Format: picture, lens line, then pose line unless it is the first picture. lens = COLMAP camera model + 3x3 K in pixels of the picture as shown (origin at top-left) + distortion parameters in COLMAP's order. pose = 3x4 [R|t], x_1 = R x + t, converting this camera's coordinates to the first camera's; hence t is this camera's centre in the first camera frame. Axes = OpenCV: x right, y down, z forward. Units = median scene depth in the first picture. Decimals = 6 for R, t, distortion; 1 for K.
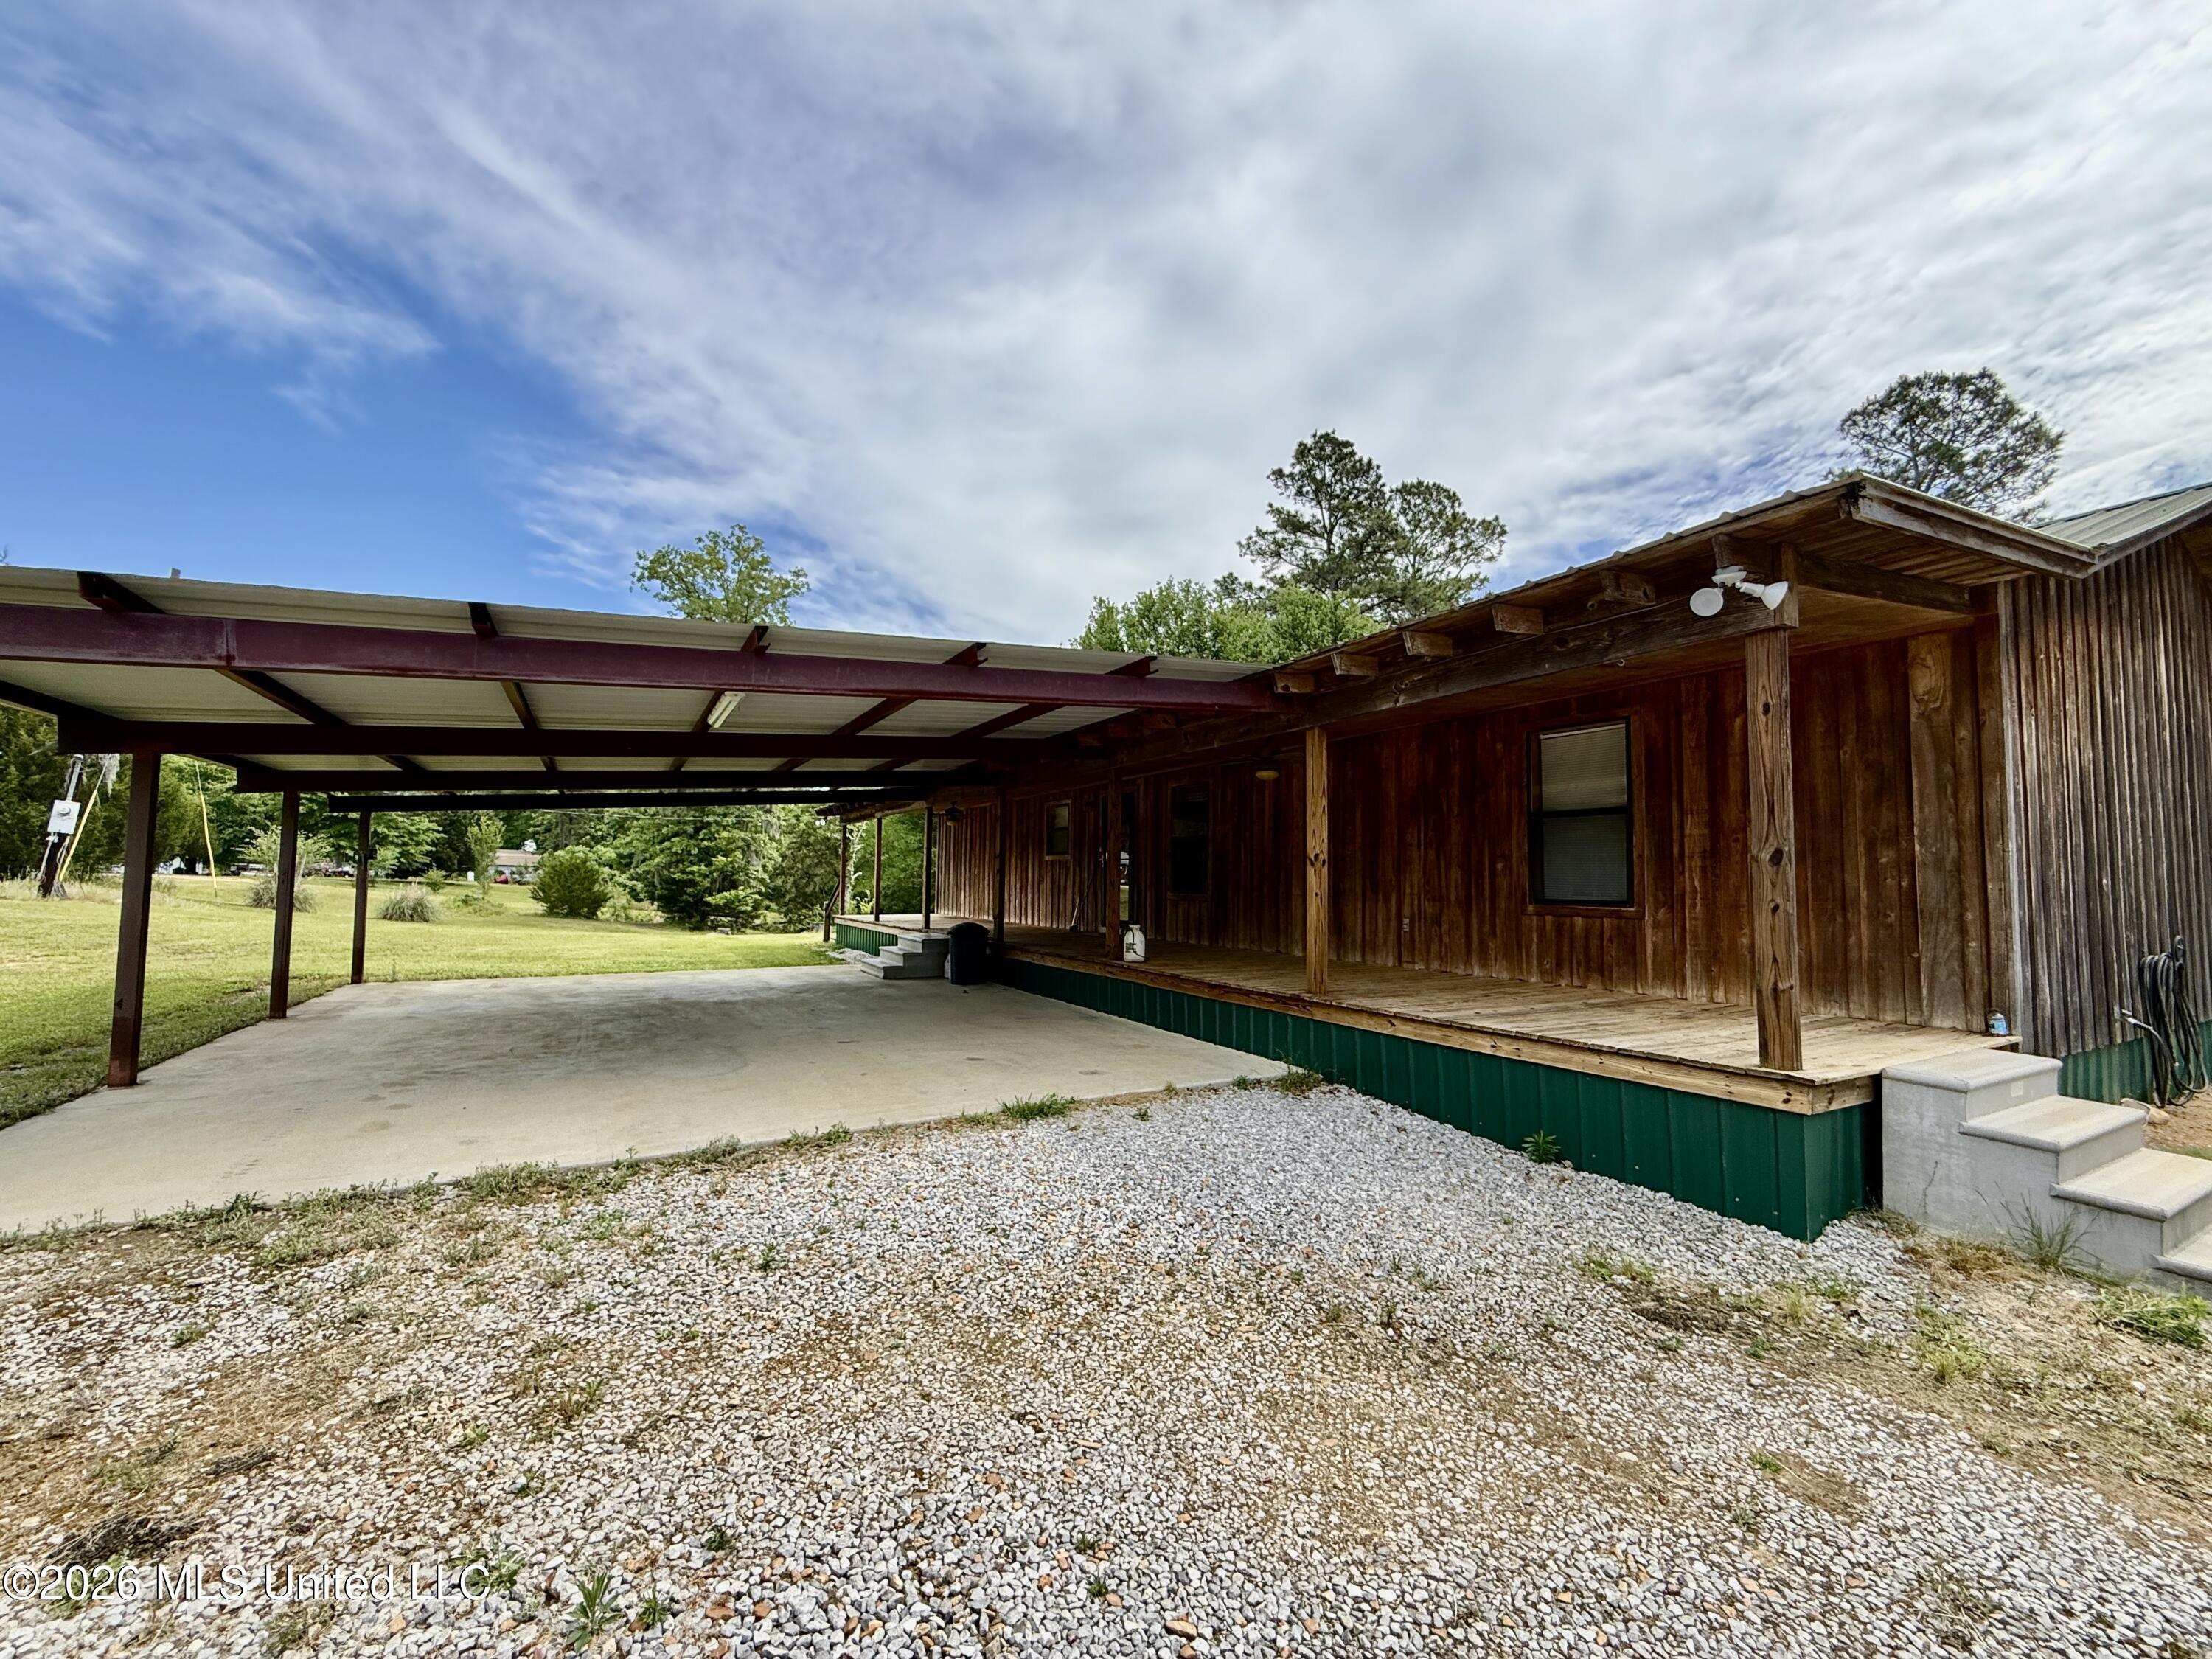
lens RADIAL K [[890.1, 0, 1104.0], [0, 890.1, 829.8], [0, 0, 1]] dist [-0.000245, 0.000020]
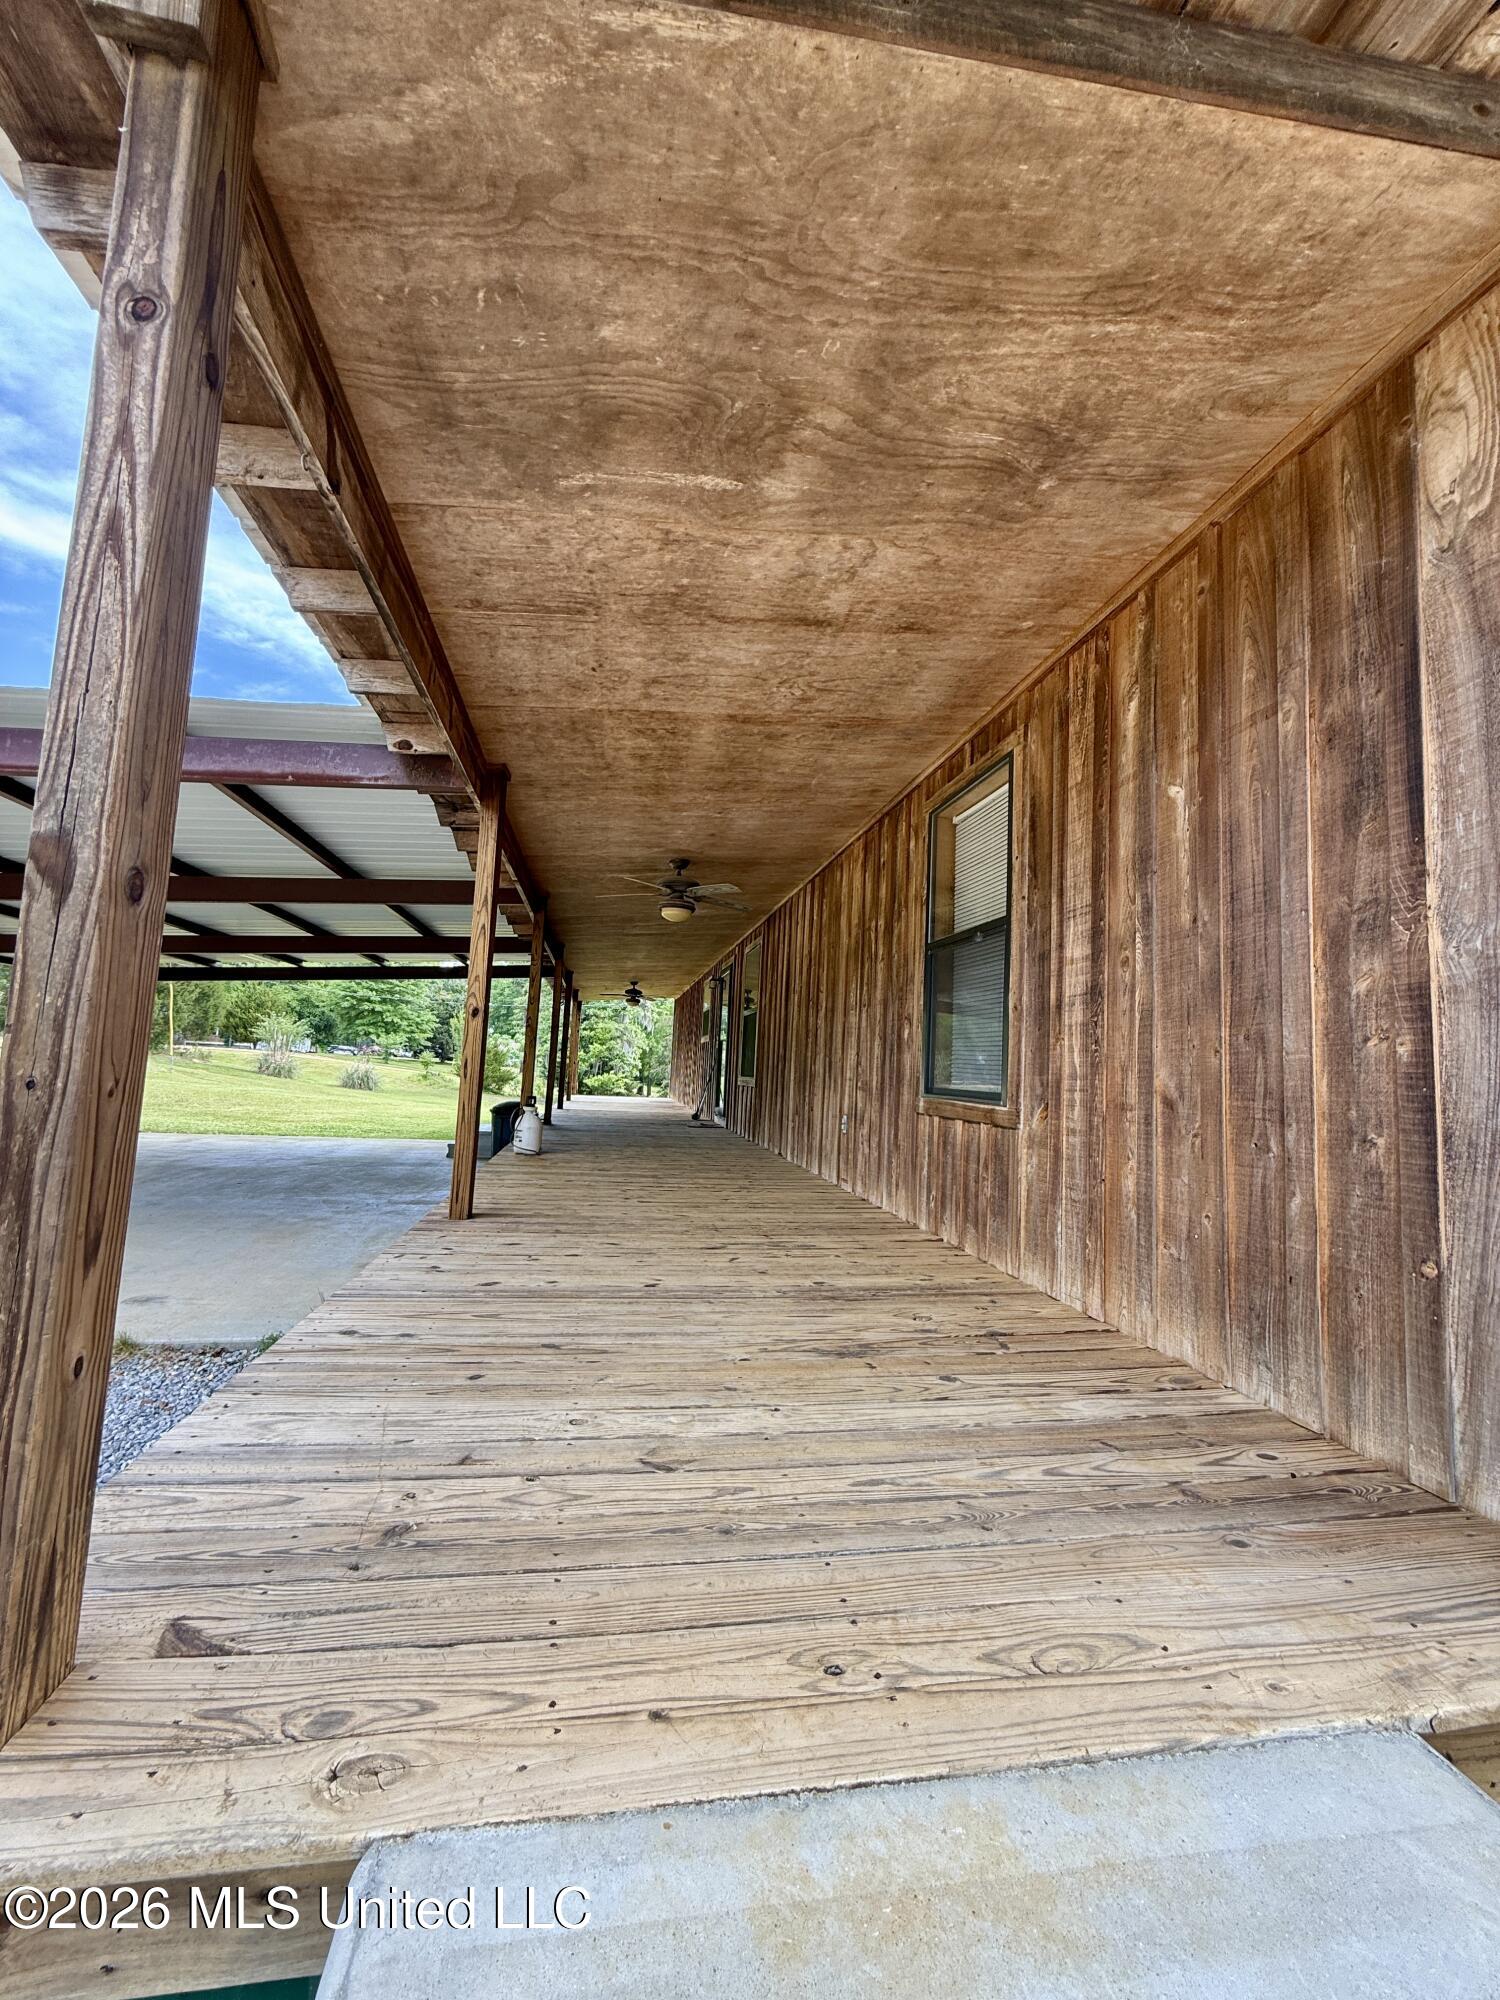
lens RADIAL K [[804.8, 0, 751.3], [0, 804.8, 996.0], [0, 0, 1]] dist [-0.000245, 0.000020]
pose [[0.946430, 0.003093, -0.322893, 0.573138], [-0.017403, 0.998989, -0.041442, 0.042674], [0.322439, 0.044841, 0.945528, 0.472420]]
